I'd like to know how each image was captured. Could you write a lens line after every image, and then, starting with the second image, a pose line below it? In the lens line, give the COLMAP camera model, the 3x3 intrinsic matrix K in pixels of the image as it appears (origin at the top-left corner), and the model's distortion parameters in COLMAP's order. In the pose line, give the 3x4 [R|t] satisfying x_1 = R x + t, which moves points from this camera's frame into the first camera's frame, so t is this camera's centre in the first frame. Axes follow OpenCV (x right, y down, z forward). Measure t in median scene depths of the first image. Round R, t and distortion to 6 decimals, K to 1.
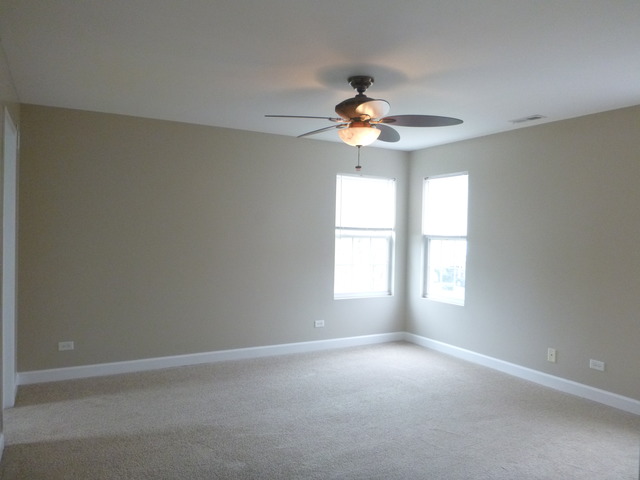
lens RADIAL K [[479.5, 0, 319.1], [0, 479.5, 237.7], [0, 0, 1]] dist [-0.008209, 0.001598]
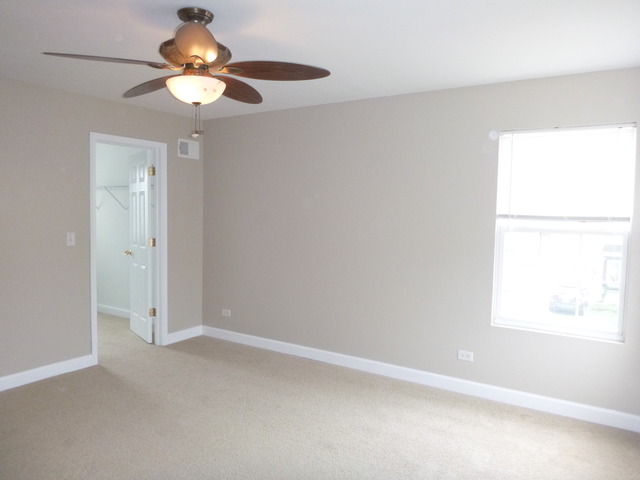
lens RADIAL K [[479.5, 0, 320.4], [0, 479.5, 242.0], [0, 0, 1]] dist [-0.008209, 0.001598]
pose [[0.474403, 0.045050, -0.879154, 0.497711], [-0.028130, 0.998955, 0.036009, -0.002234], [0.879858, 0.007648, 0.475174, 0.491069]]
